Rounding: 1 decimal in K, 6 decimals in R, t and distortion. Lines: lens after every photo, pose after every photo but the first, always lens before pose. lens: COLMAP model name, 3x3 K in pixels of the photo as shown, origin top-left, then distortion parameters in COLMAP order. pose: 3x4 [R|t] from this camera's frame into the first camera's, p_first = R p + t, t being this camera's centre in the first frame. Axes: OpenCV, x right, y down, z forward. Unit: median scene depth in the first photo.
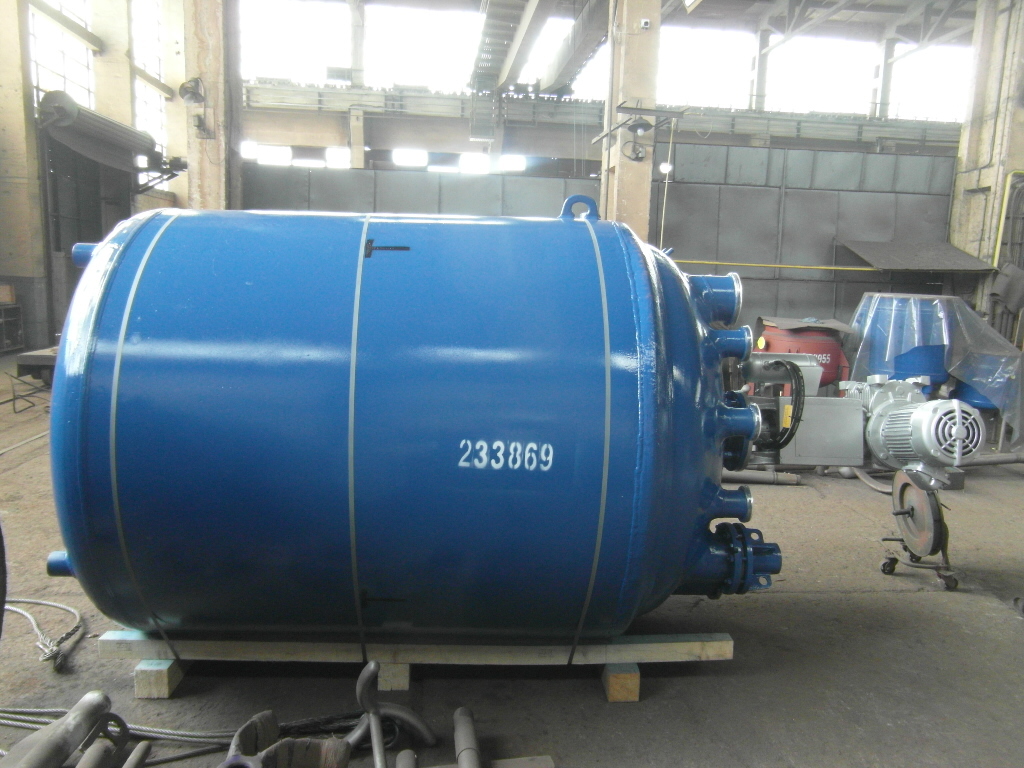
lens RADIAL K [[773.0, 0, 512.0], [0, 773.0, 384.0], [0, 0, 1]] dist [-0.056708, 0.055477]
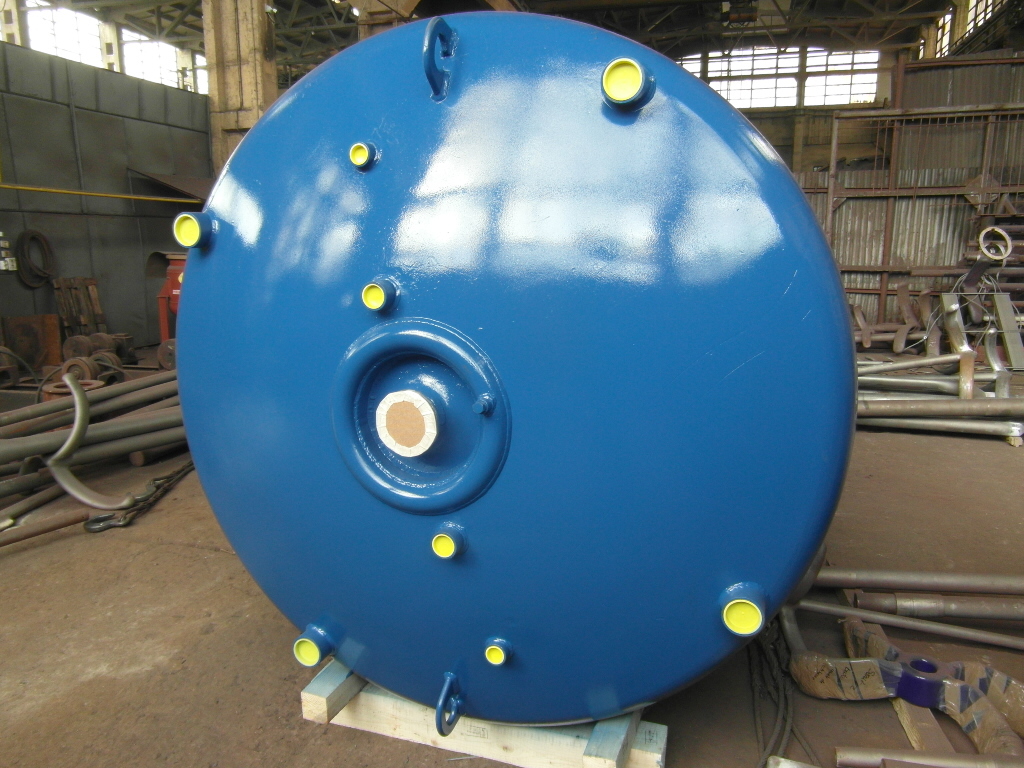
lens RADIAL K [[773.0, 0, 512.0], [0, 773.0, 384.0], [0, 0, 1]] dist [-0.056708, 0.055477]
pose [[0.371312, -0.196875, 0.907396, -0.303398], [0.142376, 0.977778, 0.153884, -0.011383], [-0.917527, 0.072052, 0.391090, 0.230967]]
